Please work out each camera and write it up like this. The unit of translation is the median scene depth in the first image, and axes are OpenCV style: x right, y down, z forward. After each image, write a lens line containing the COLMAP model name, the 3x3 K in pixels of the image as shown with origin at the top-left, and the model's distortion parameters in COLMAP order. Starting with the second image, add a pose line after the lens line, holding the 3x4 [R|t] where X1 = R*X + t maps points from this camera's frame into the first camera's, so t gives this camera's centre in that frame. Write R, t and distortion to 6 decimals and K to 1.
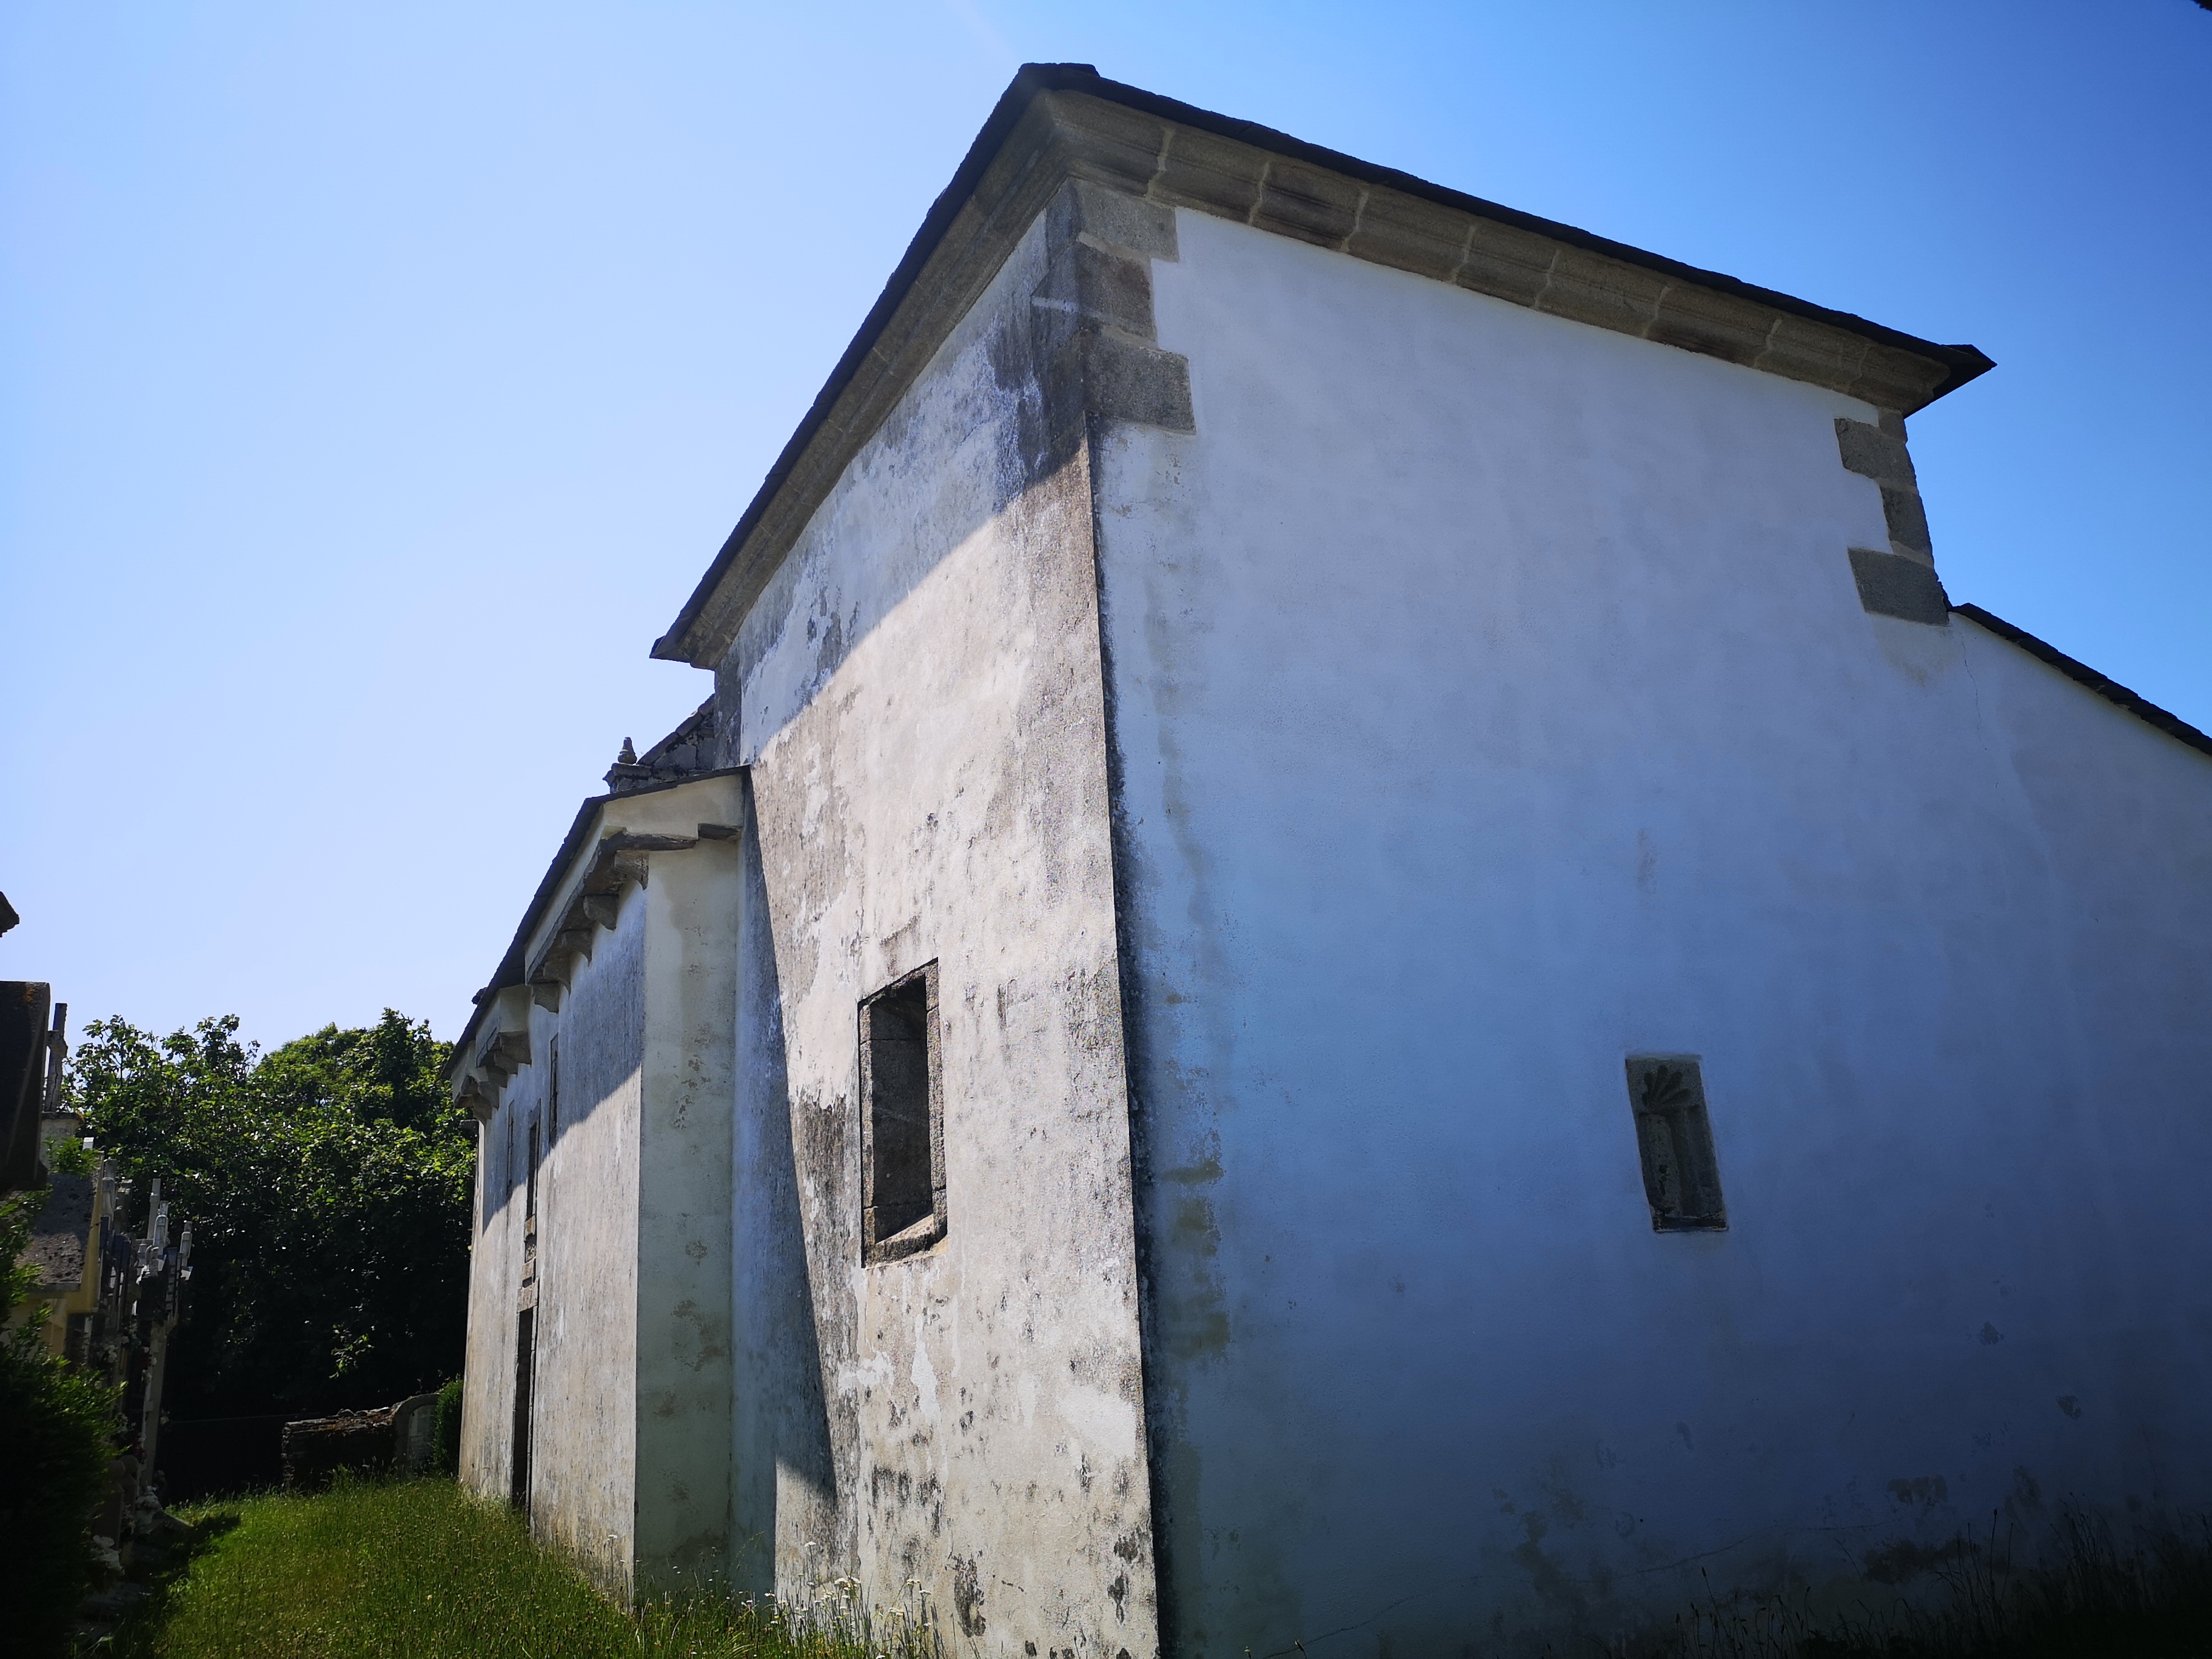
lens RADIAL K [[1685.4, 0, 1106.7], [0, 1685.4, 829.9], [0, 0, 1]] dist [0.057596, -0.049299]
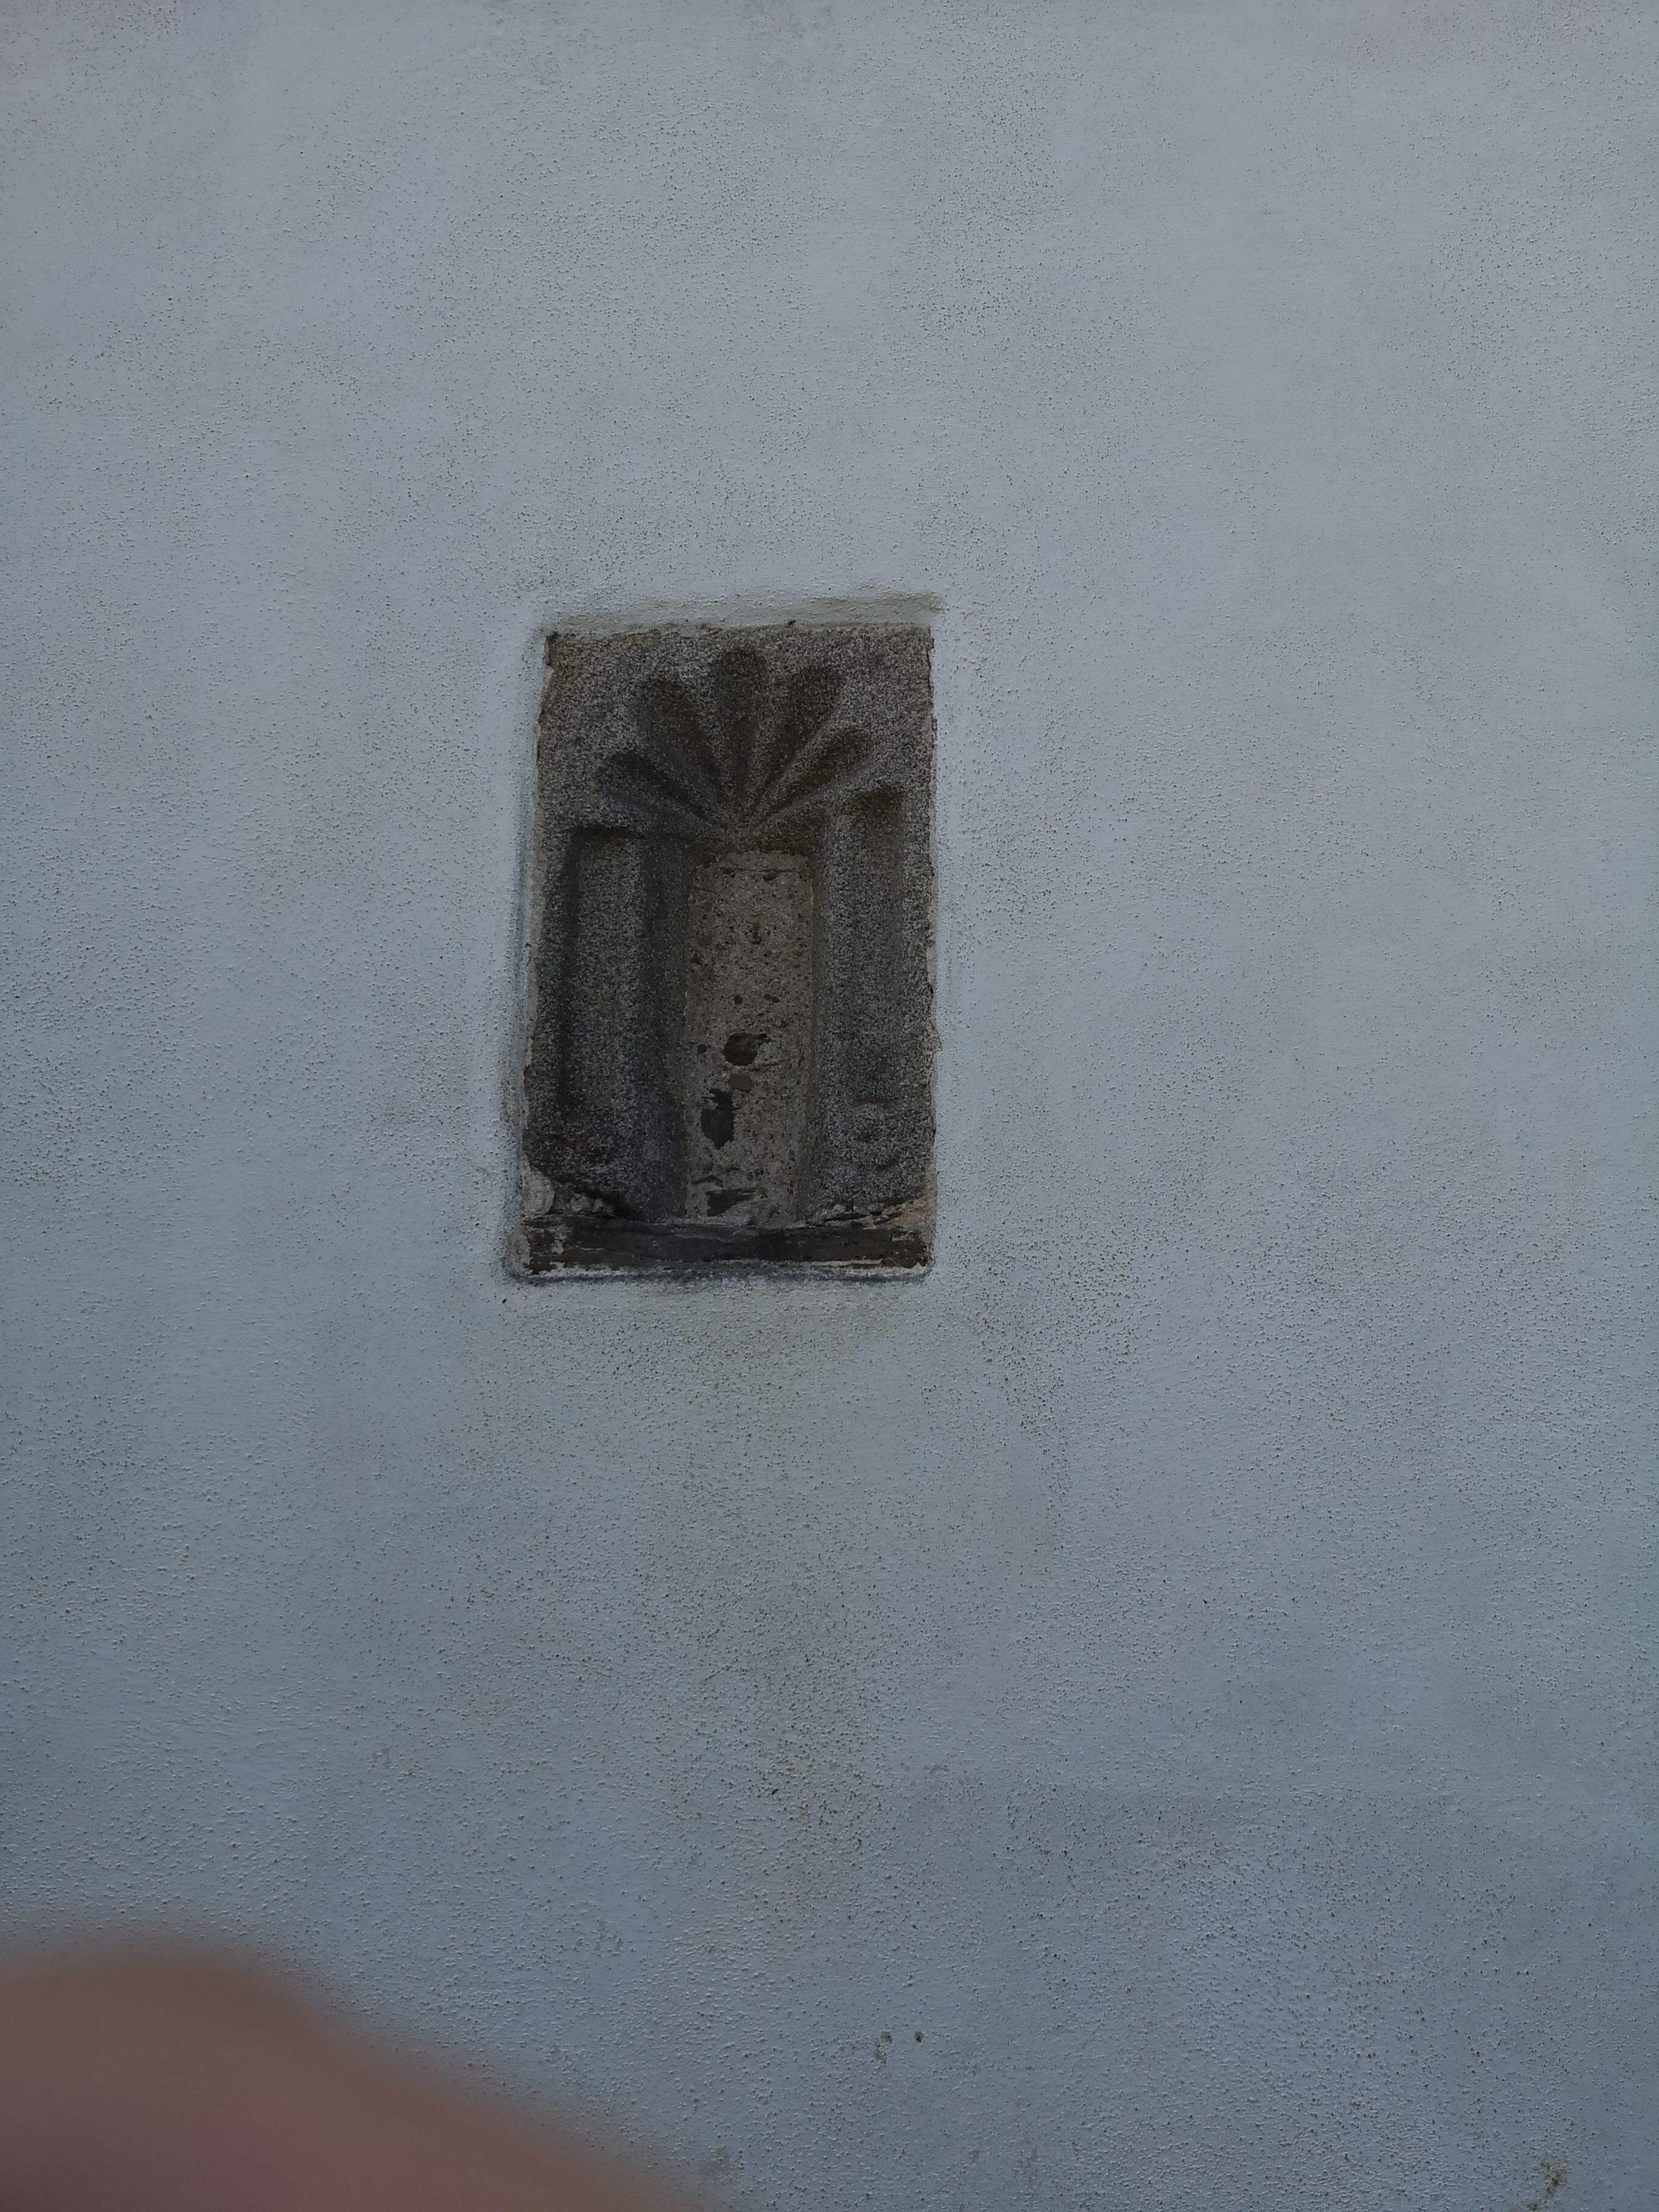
lens RADIAL K [[1685.4, 0, 829.7], [0, 1685.4, 1104.8], [0, 0, 1]] dist [0.057596, -0.049299]
pose [[0.849843, -0.052042, -0.524460, 0.471617], [0.094787, 0.993979, 0.054962, 0.195655], [0.518442, -0.096421, 0.849659, 0.789822]]
